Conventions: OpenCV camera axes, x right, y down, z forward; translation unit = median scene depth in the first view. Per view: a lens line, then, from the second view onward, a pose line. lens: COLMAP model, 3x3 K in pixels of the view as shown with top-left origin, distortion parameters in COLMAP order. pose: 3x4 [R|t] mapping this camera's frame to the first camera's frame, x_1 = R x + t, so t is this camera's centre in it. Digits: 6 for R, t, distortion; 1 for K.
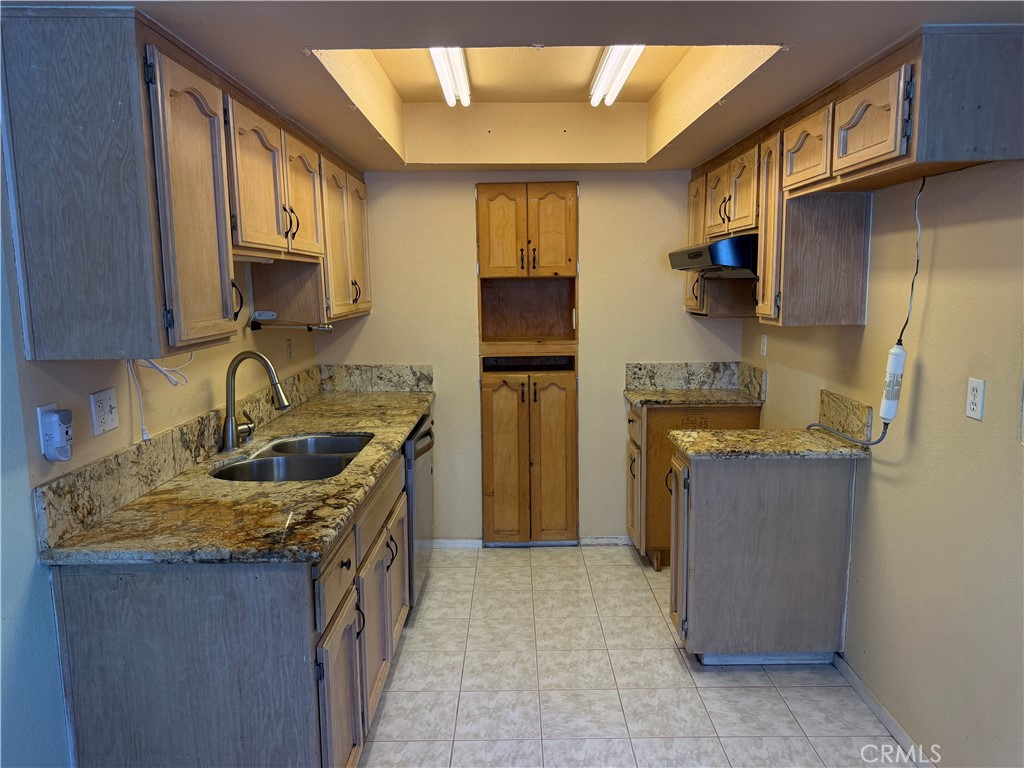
lens RADIAL K [[722.8, 0, 509.3], [0, 722.8, 381.9], [0, 0, 1]] dist [0.039754, -0.046259]
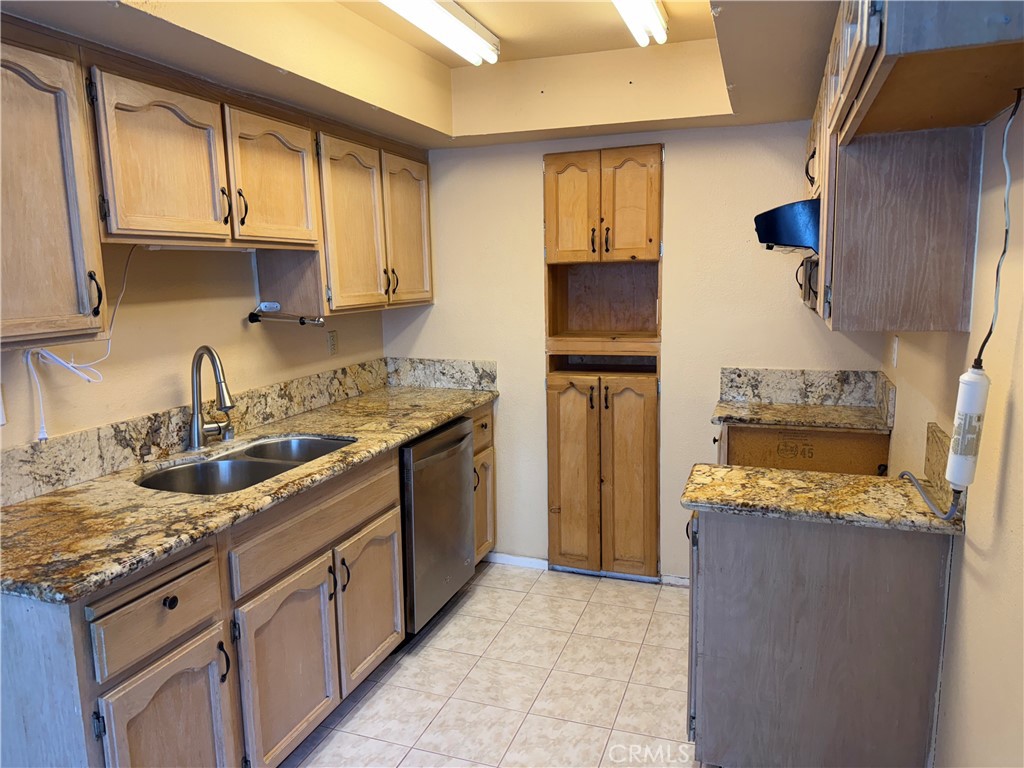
lens RADIAL K [[722.8, 0, 507.7], [0, 722.8, 379.1], [0, 0, 1]] dist [0.039754, -0.046259]
pose [[0.939611, 0.043377, -0.339484, 0.283787], [-0.037209, 0.999003, 0.024662, -0.032182], [0.340215, -0.010541, 0.940289, 0.214316]]
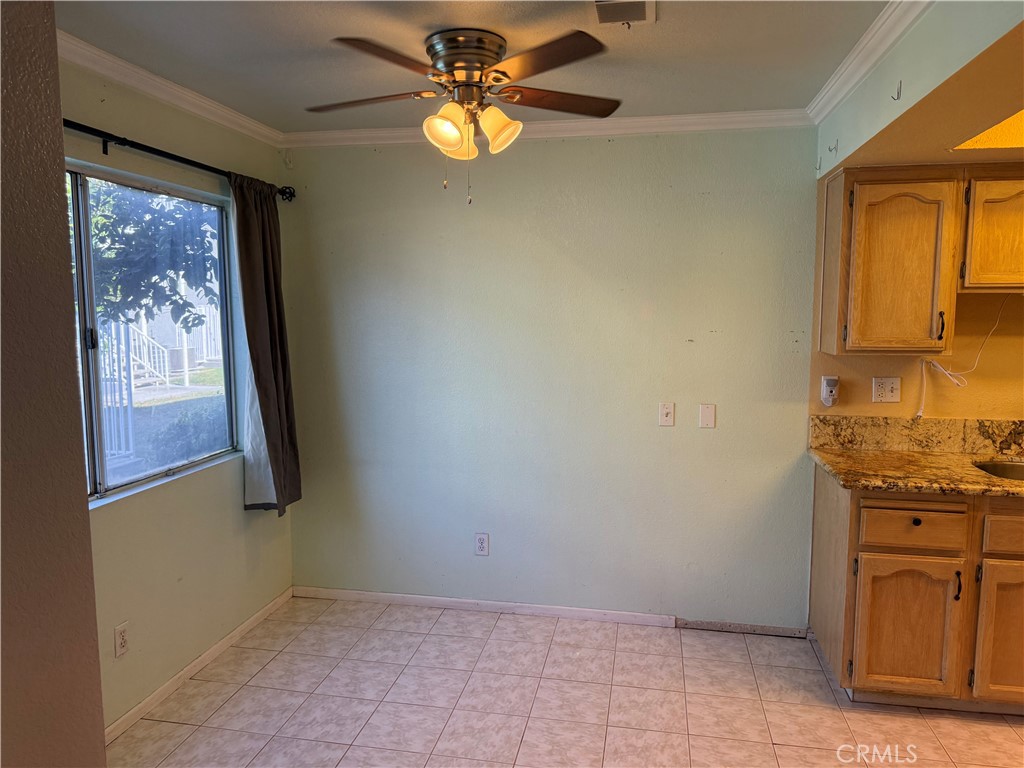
lens RADIAL K [[722.8, 0, 514.0], [0, 722.8, 384.4], [0, 0, 1]] dist [0.039754, -0.046259]
pose [[-0.188787, 0.113171, -0.975475, 0.797905], [-0.133648, 0.981134, 0.139693, -0.059029], [0.972881, 0.156742, -0.170101, 0.300736]]
